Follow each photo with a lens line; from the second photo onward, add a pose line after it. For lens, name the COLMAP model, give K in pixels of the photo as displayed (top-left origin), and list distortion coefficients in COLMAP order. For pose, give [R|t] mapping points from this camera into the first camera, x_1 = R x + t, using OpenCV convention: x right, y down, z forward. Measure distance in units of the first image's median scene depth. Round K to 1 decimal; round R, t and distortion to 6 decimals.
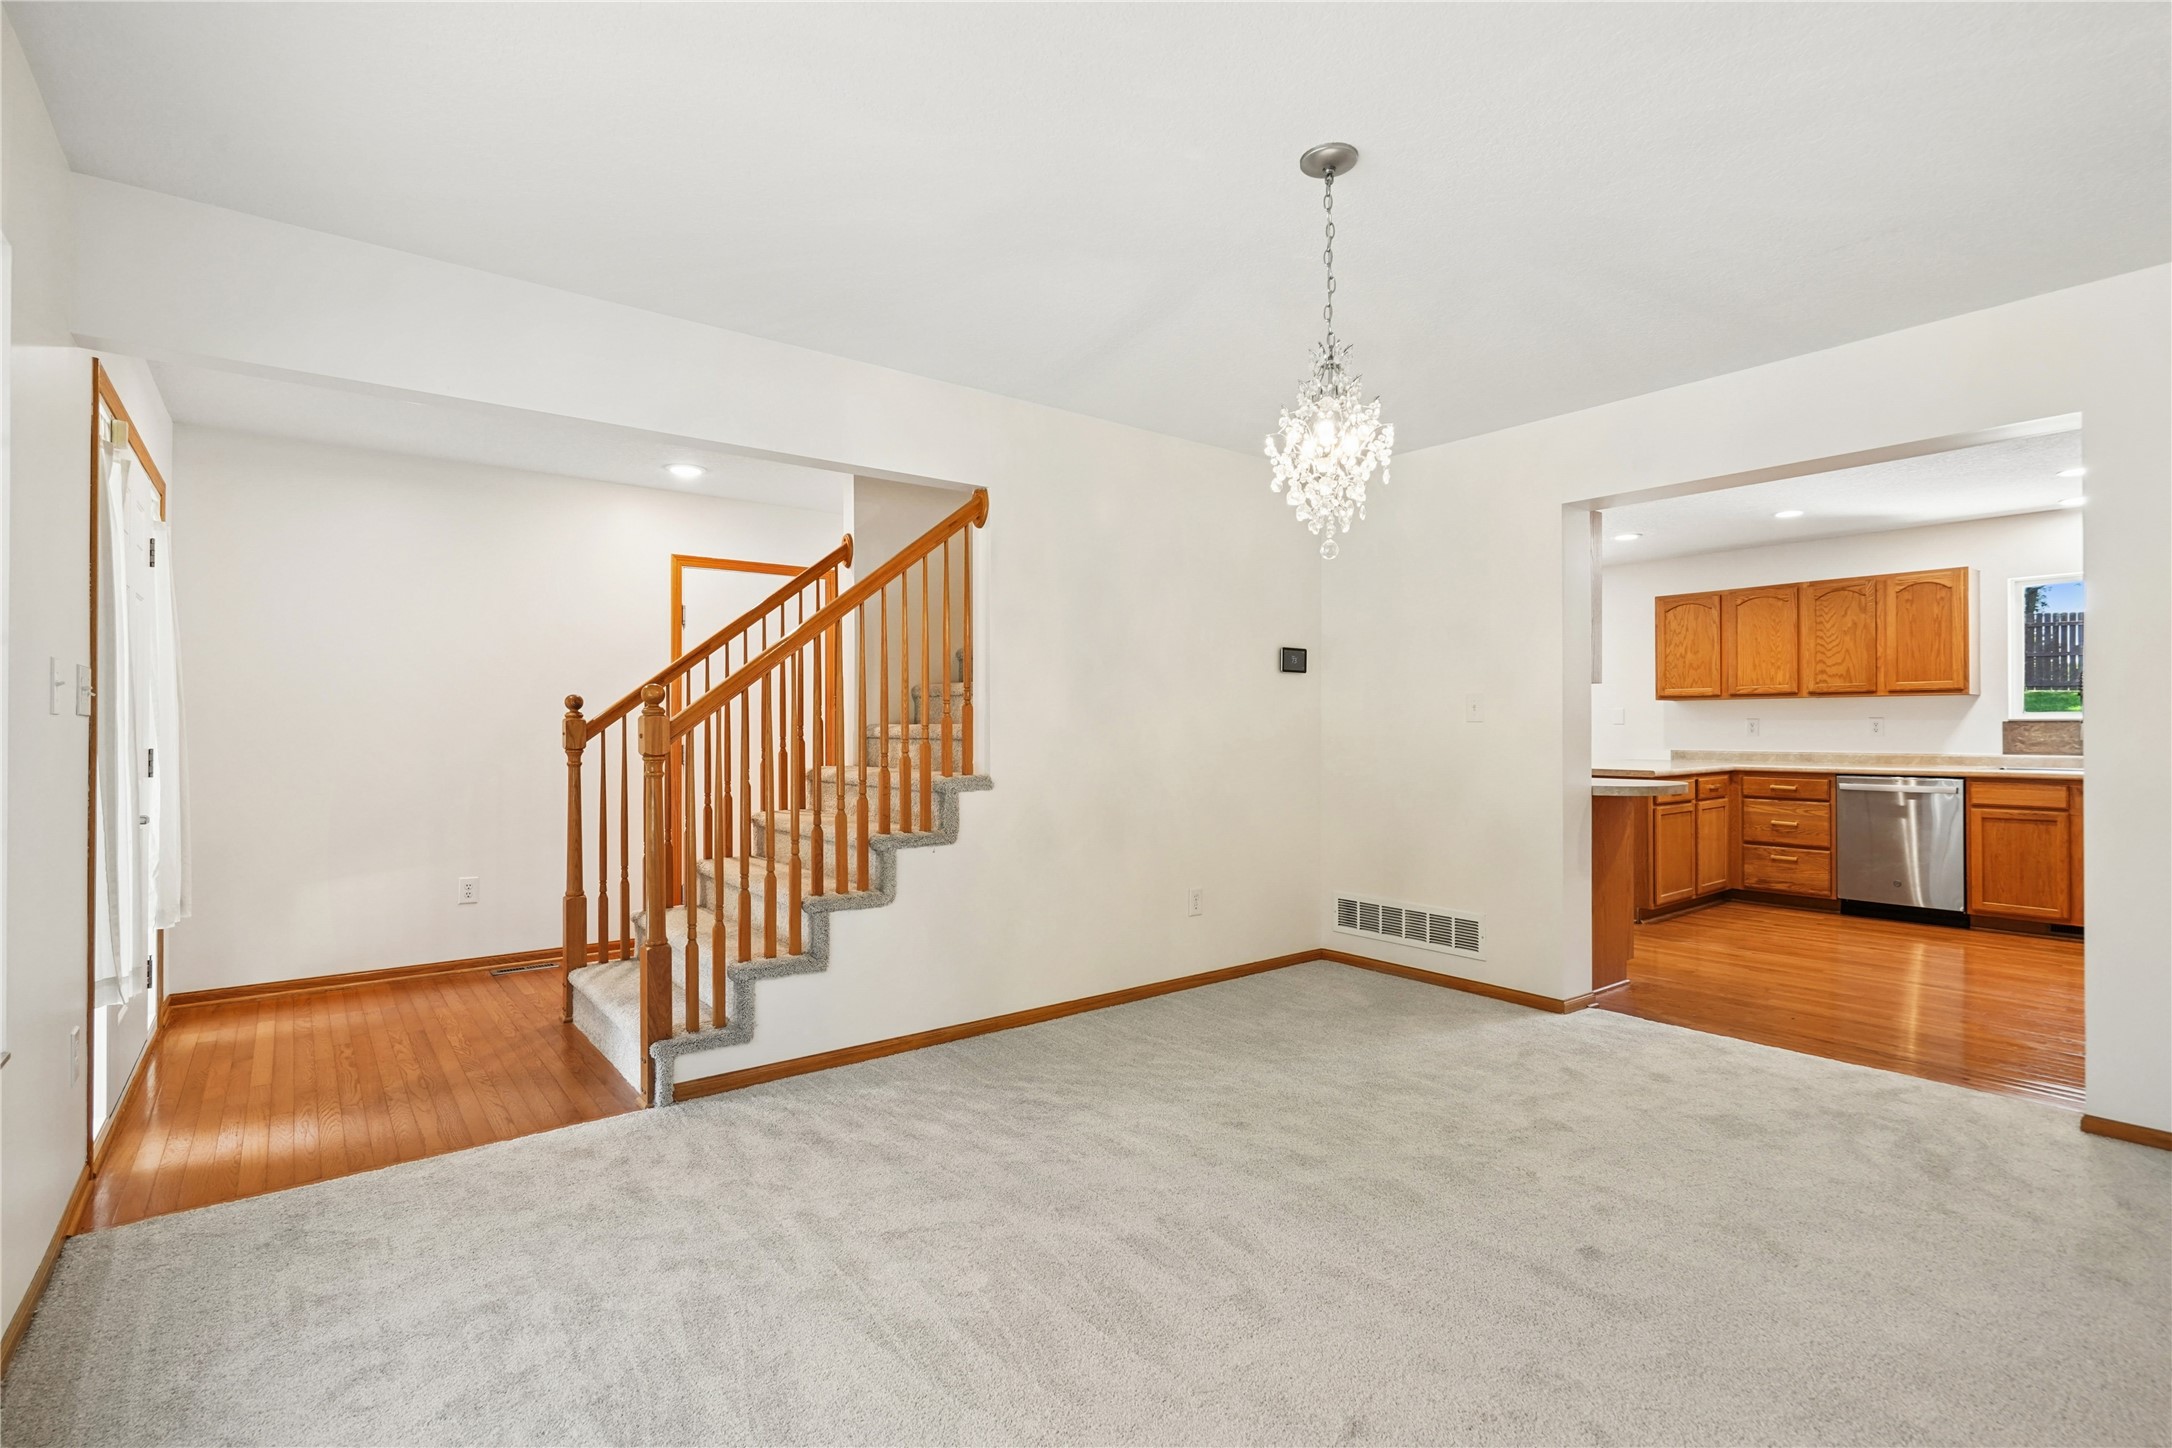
lens RADIAL K [[990.1, 0, 1086.0], [0, 990.1, 724.0], [0, 0, 1]] dist [-0.000324, 0.000007]
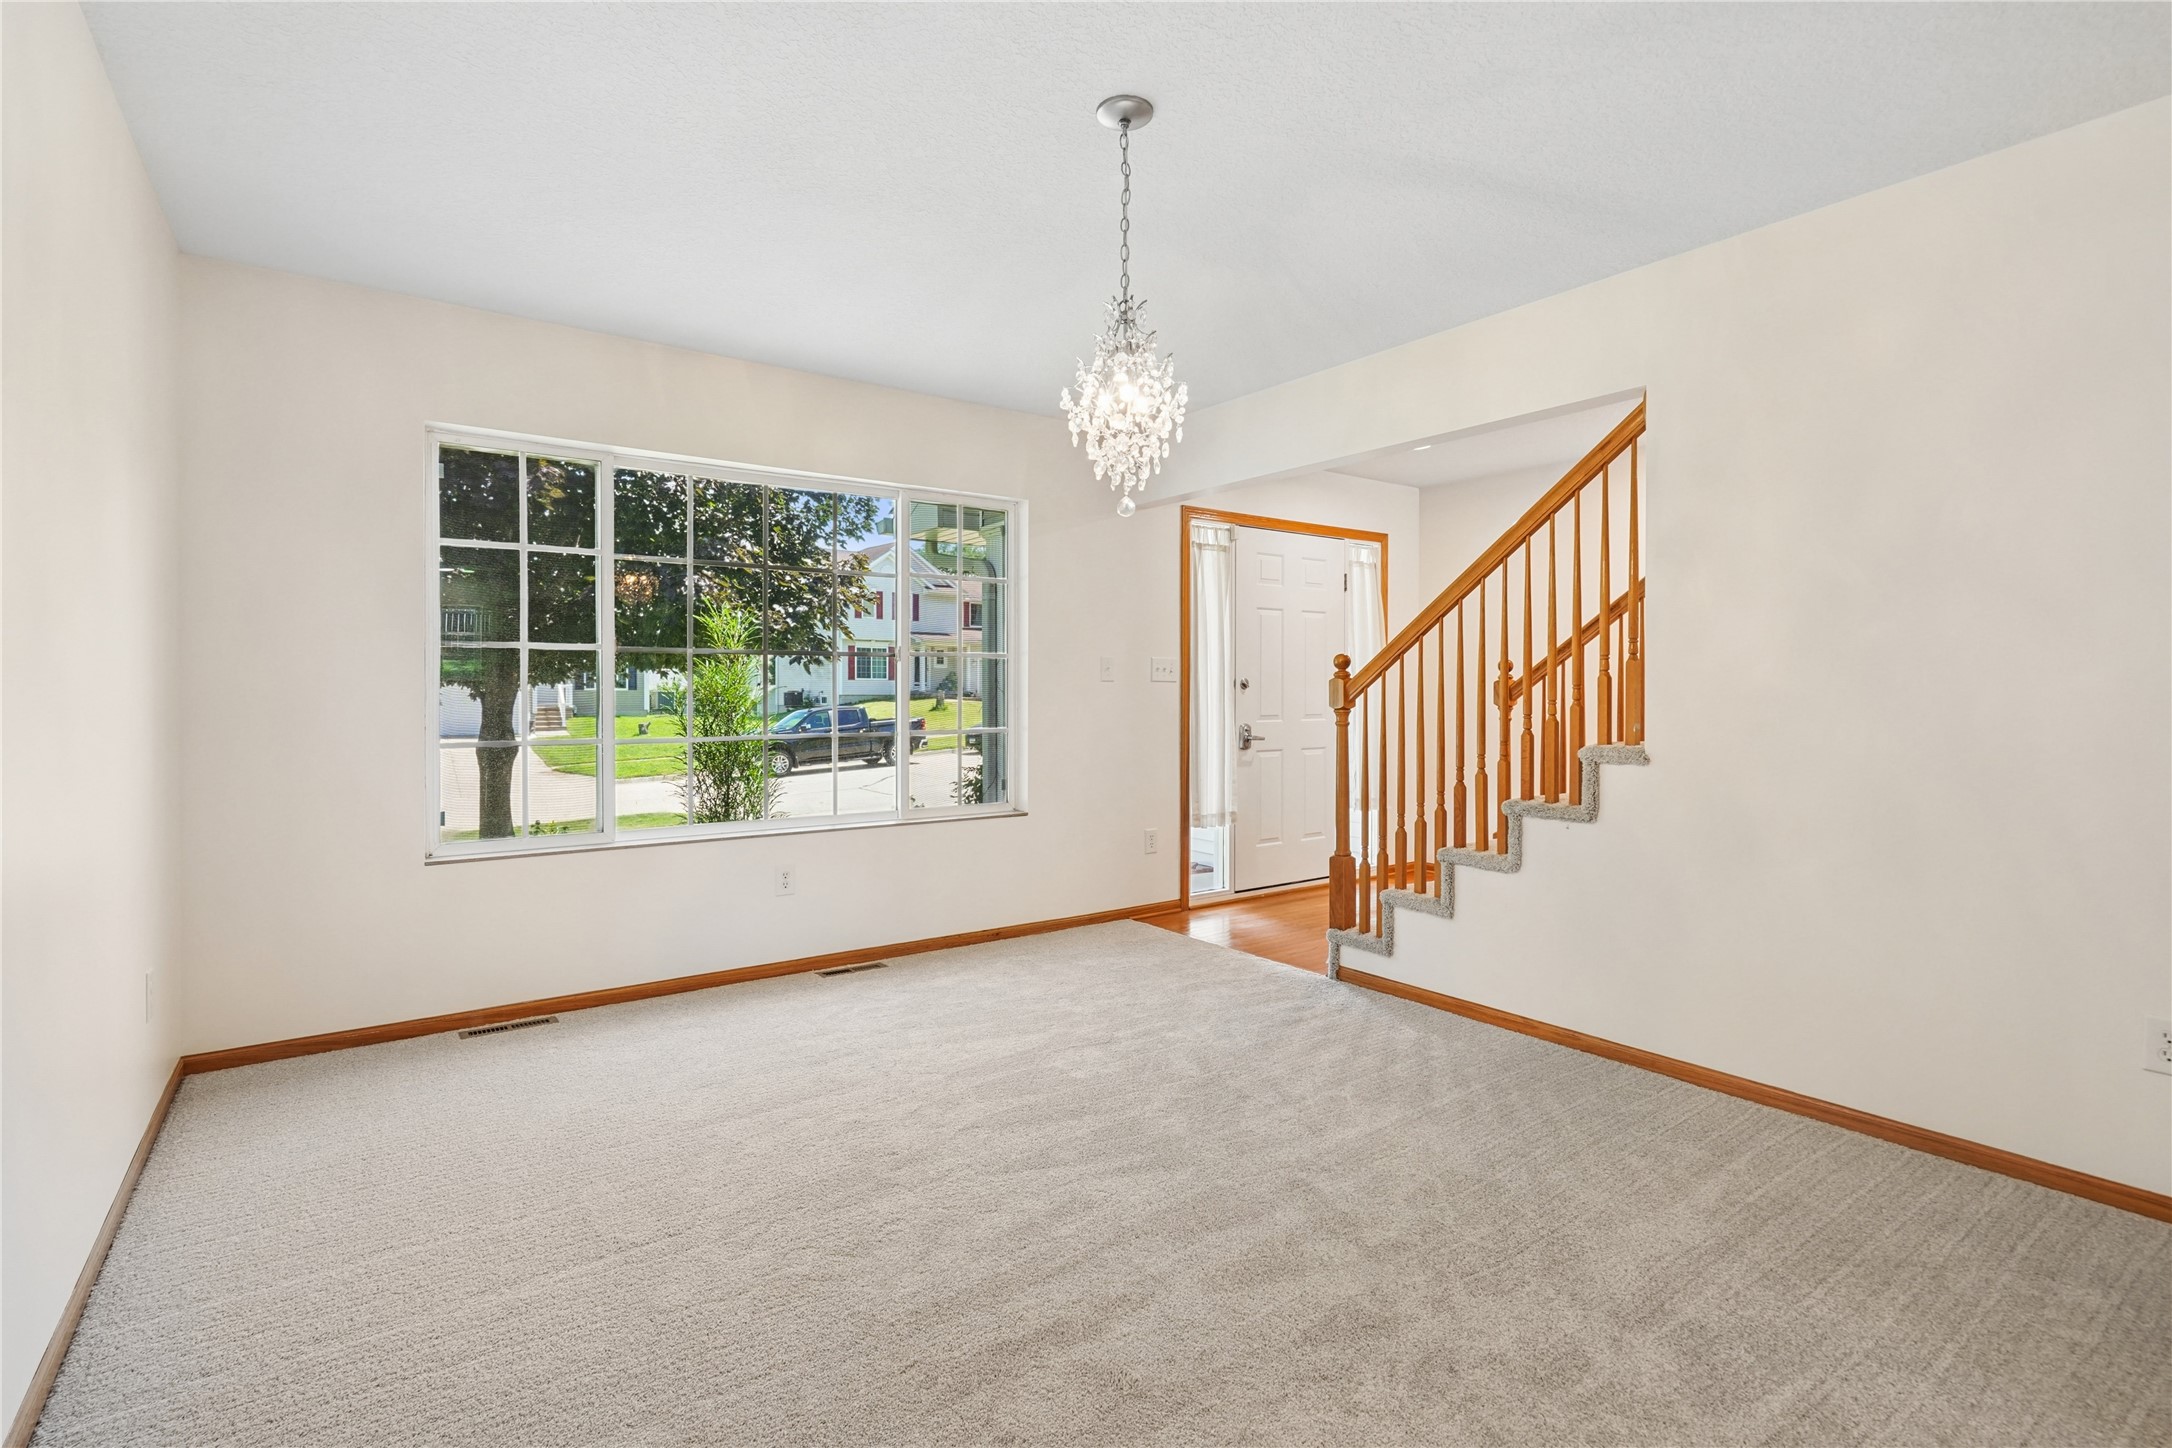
lens RADIAL K [[1019.1, 0, 1078.5], [0, 1019.1, 700.9], [0, 0, 1]] dist [0.001912, 0.000318]
pose [[-0.041709, 0.011939, -0.999058, 0.906831], [0.008836, 0.999894, 0.011580, 0.001080], [0.999091, -0.008345, -0.041810, 0.708716]]
